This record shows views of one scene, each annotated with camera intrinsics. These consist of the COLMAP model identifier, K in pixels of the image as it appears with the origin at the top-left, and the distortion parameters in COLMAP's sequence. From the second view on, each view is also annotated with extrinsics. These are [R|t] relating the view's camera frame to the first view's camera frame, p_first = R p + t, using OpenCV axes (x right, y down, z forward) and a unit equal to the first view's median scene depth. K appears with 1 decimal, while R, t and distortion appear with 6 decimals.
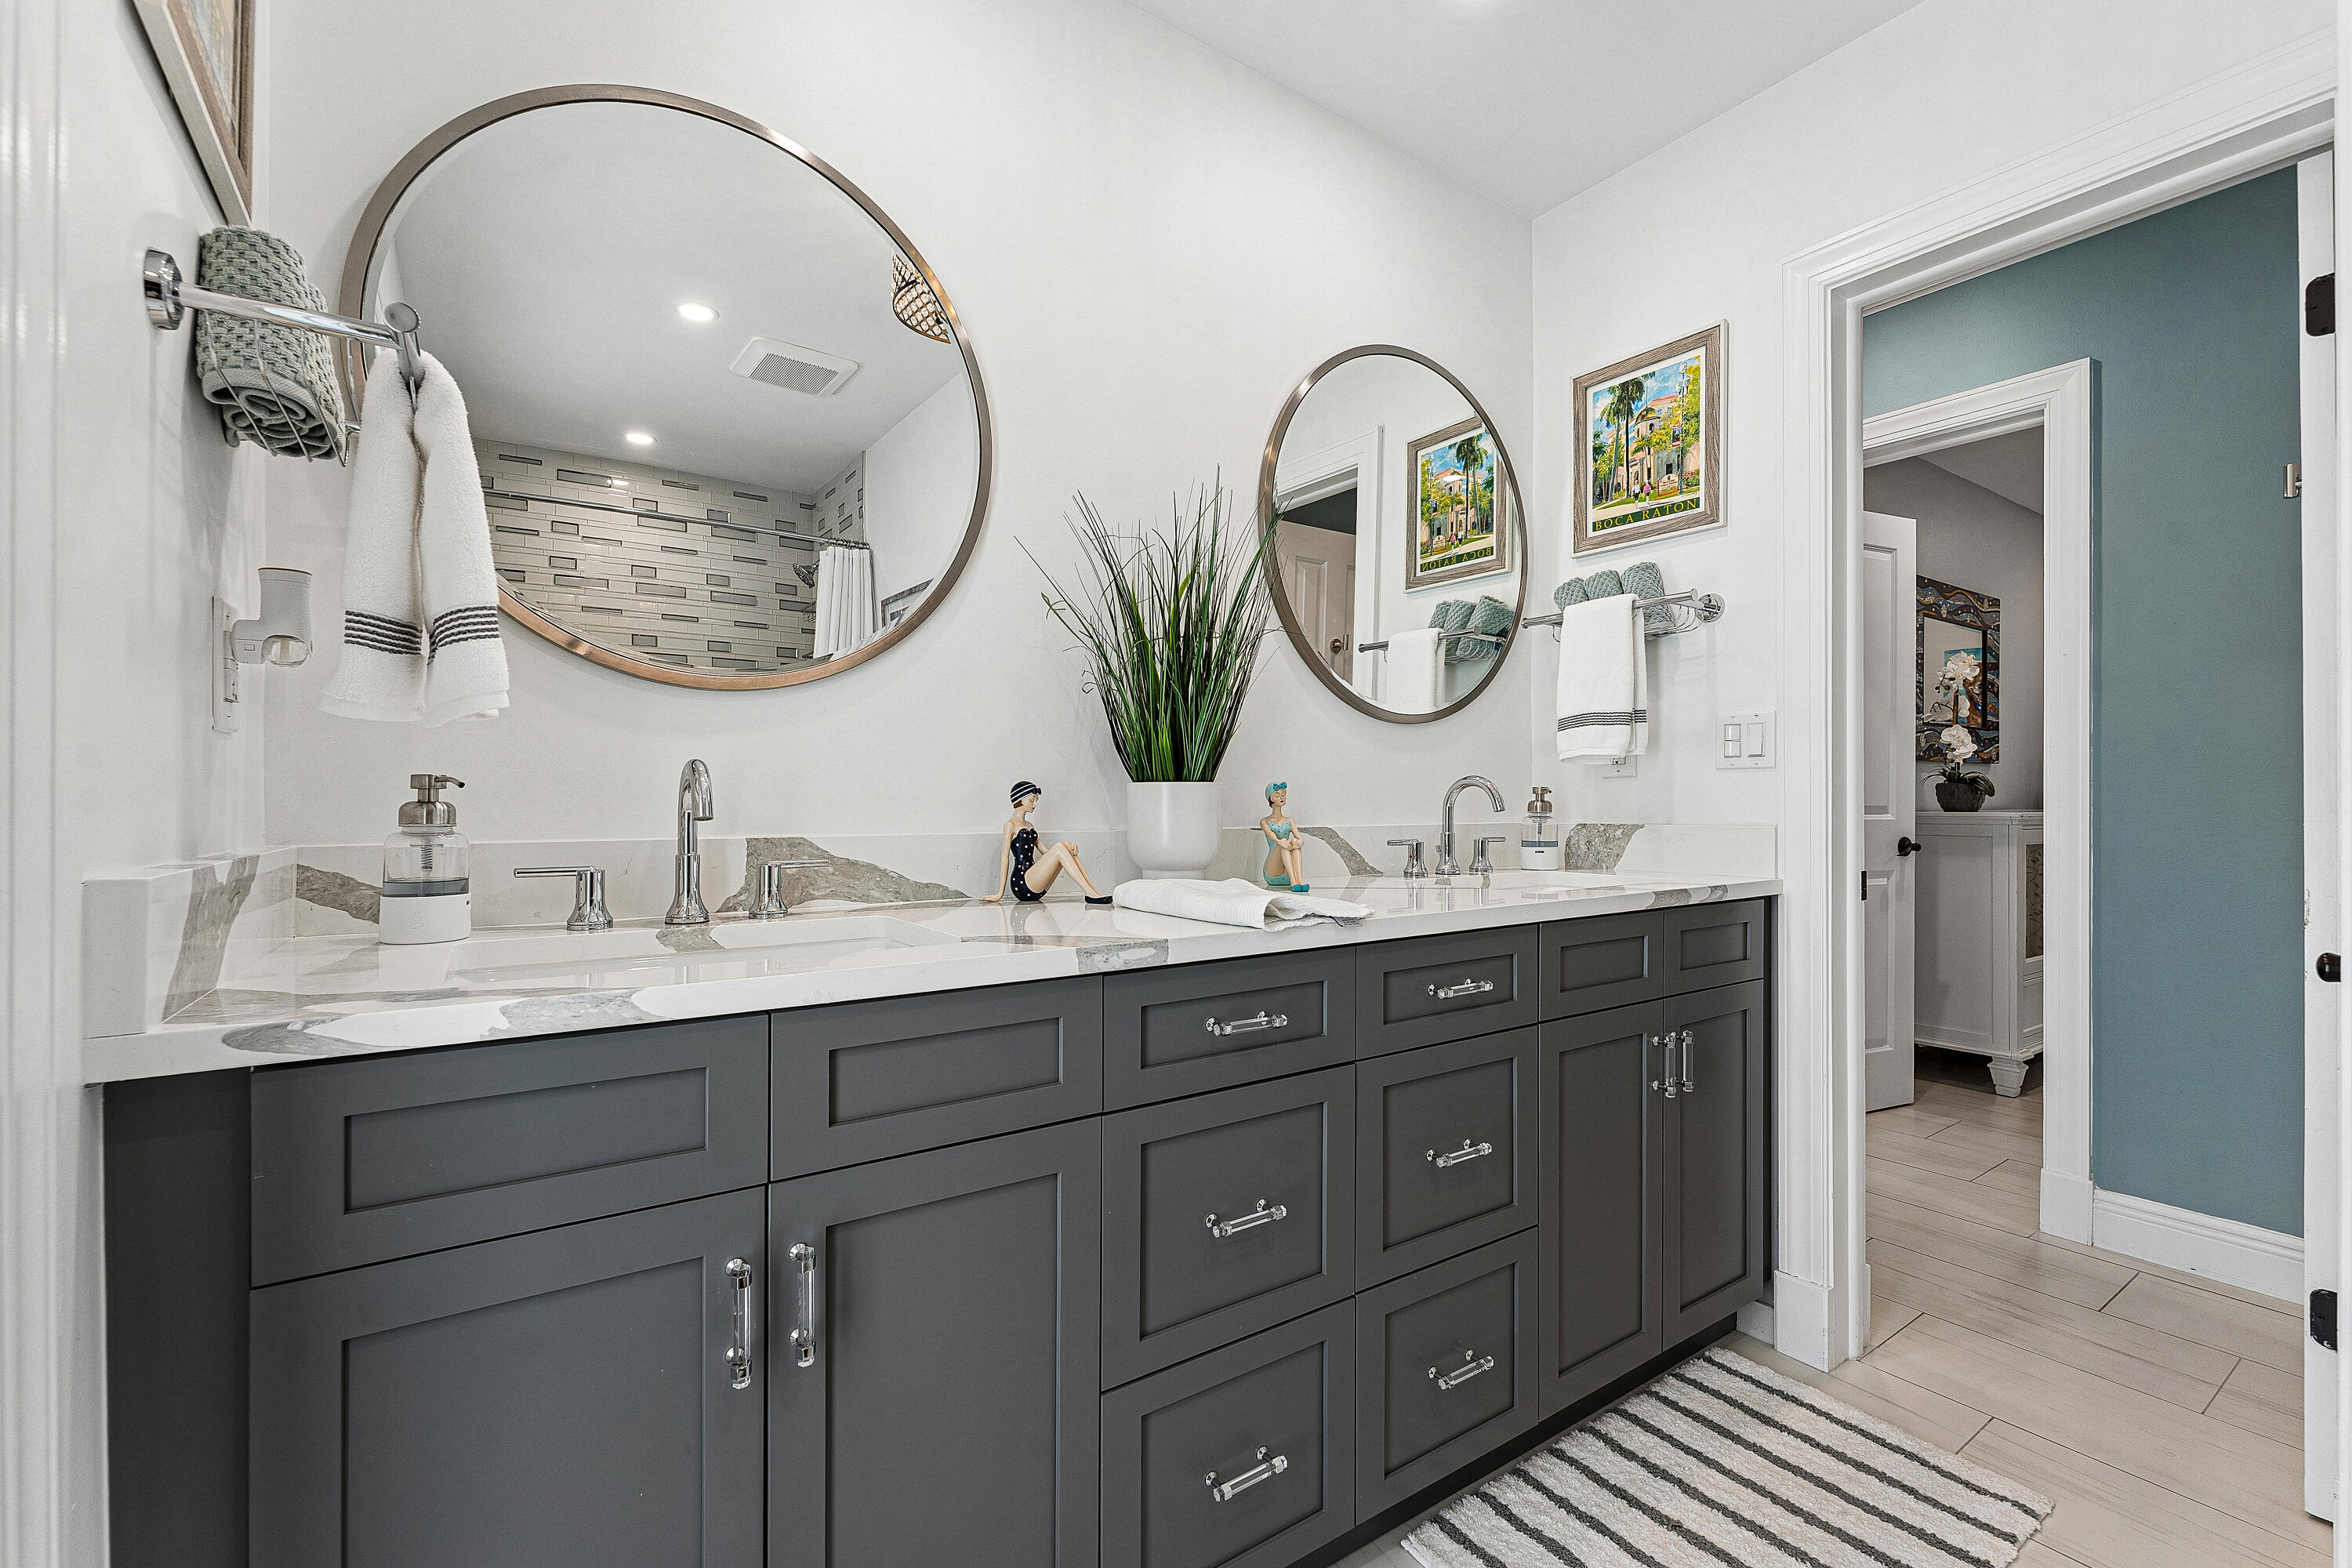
lens RADIAL K [[967.1, 0, 1137.2], [0, 967.1, 800.8], [0, 0, 1]] dist [-0.000298, -0.000033]
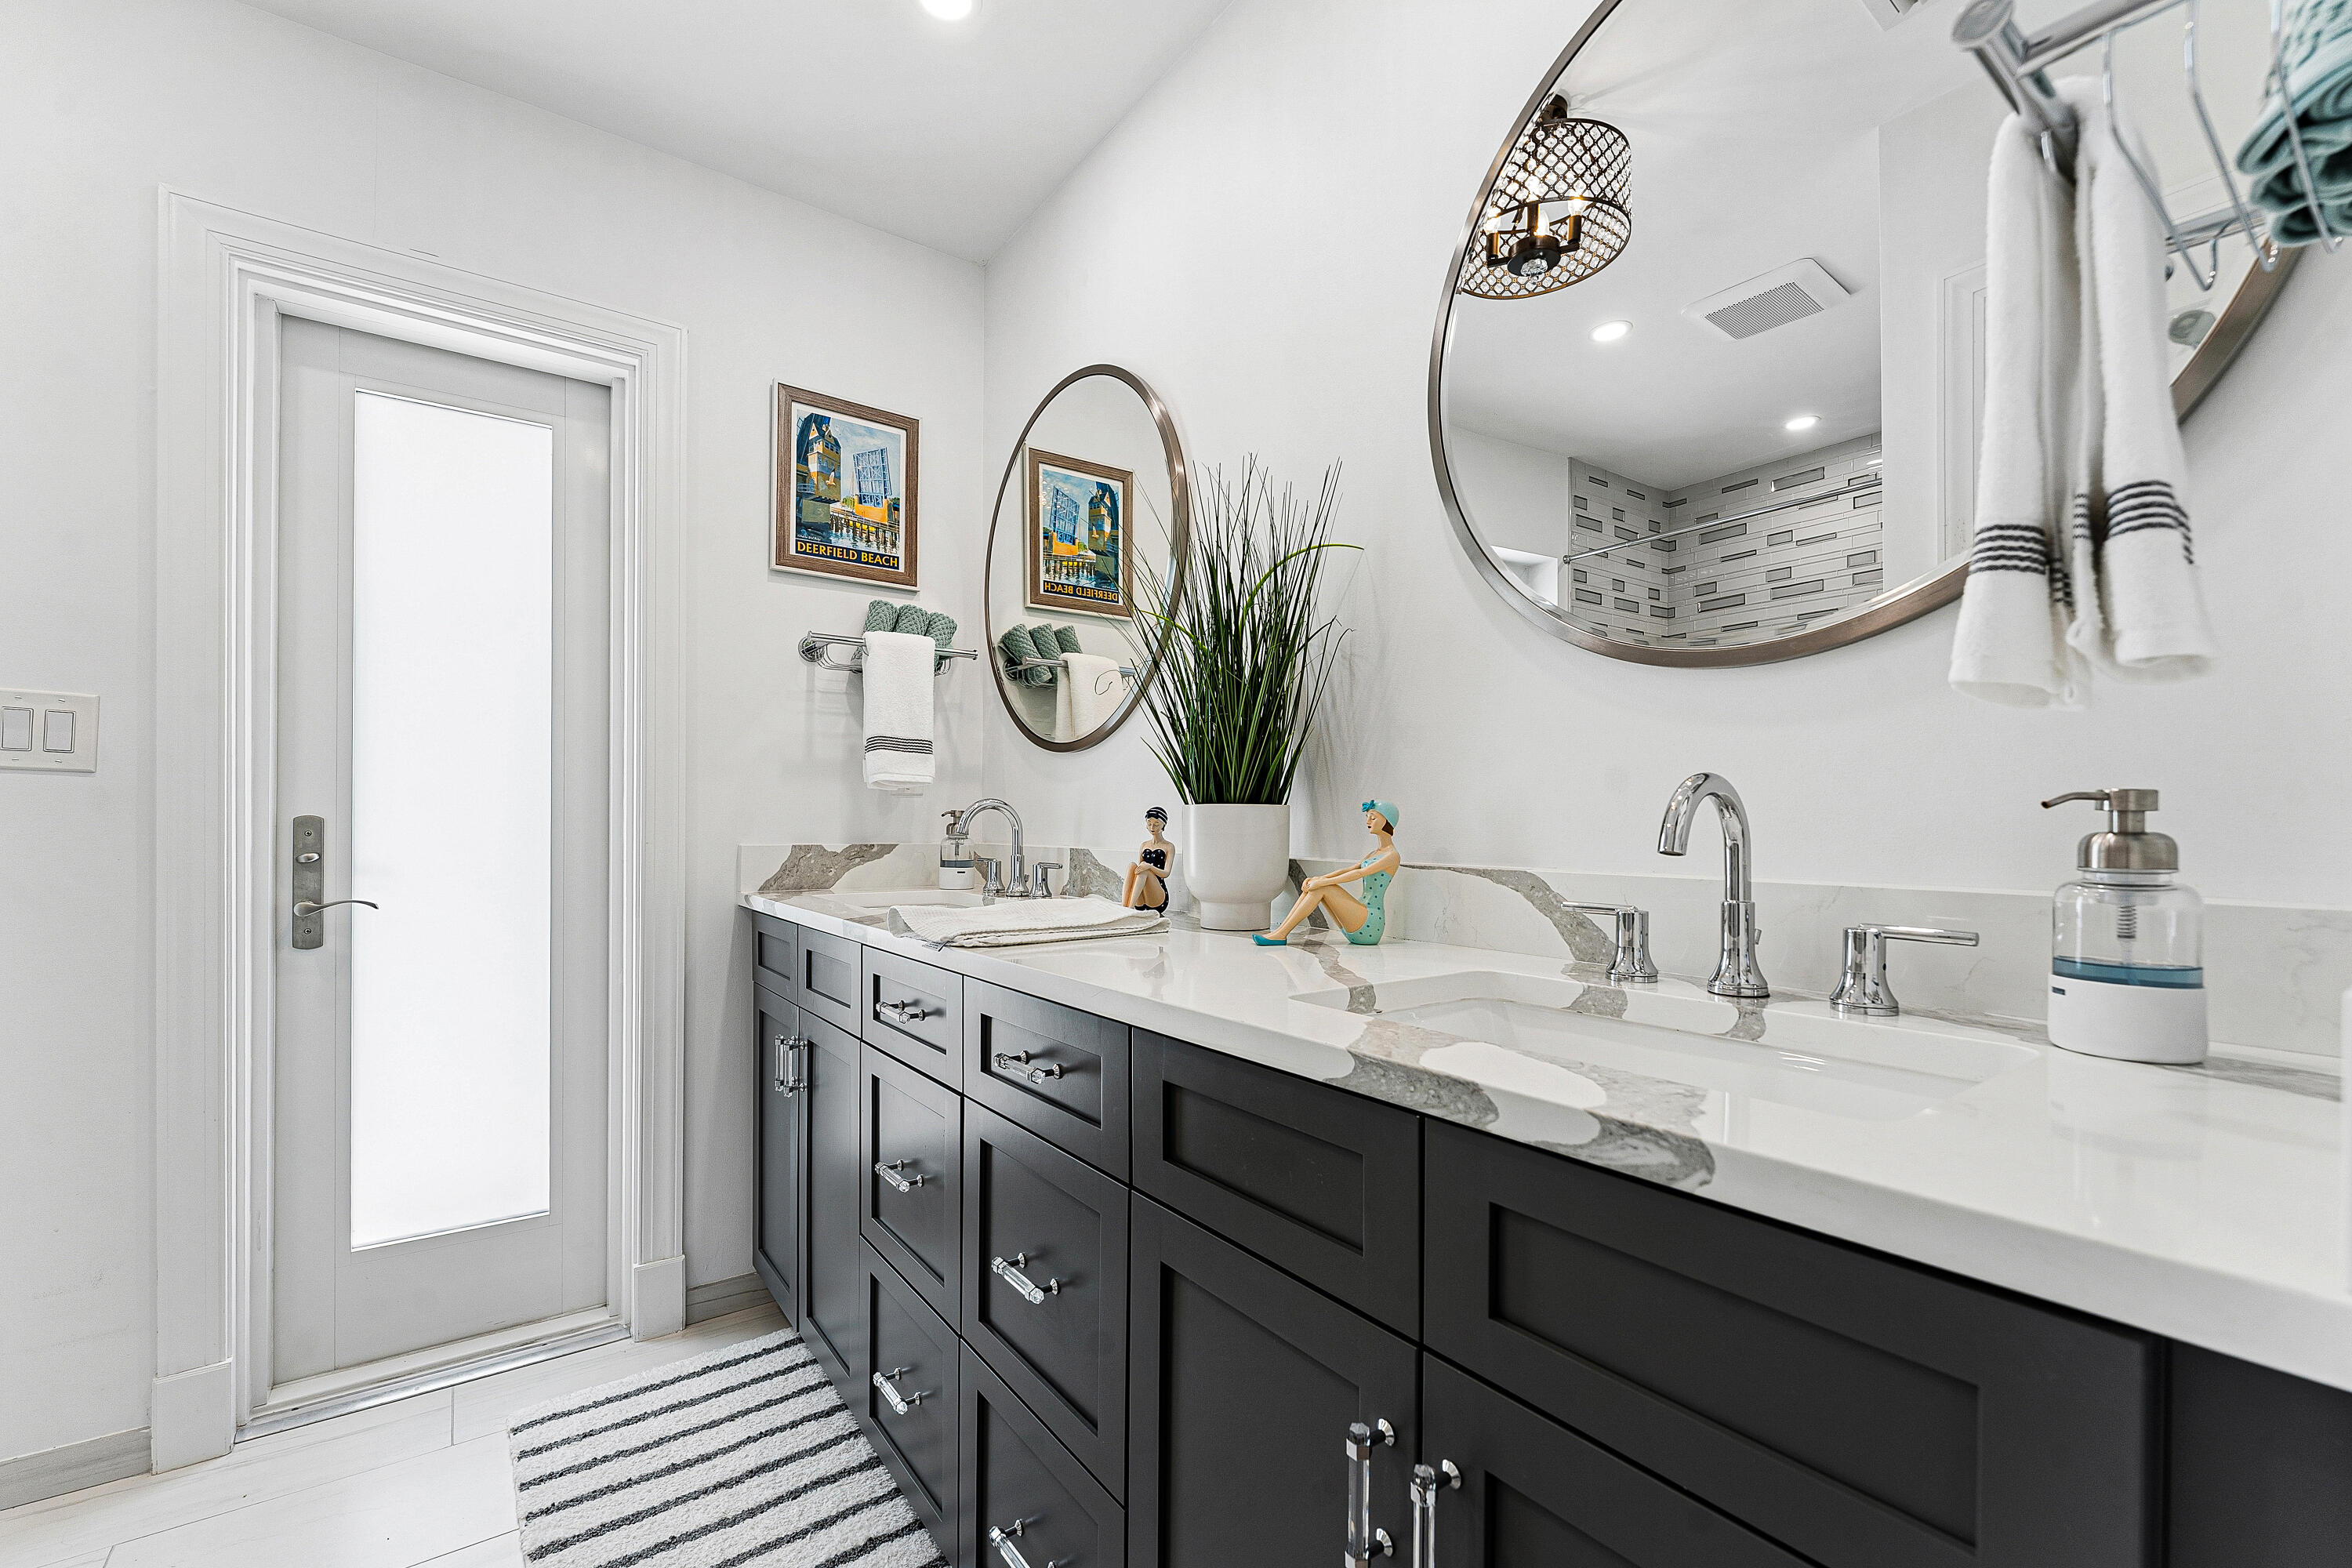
lens RADIAL K [[967.1, 0, 1137.2], [0, 967.1, 800.8], [0, 0, 1]] dist [-0.000298, -0.000033]
pose [[0.041158, -0.017859, -0.998993, 0.768656], [-0.000756, 0.999839, -0.017905, -0.005562], [0.999152, 0.001492, 0.041138, 0.719047]]
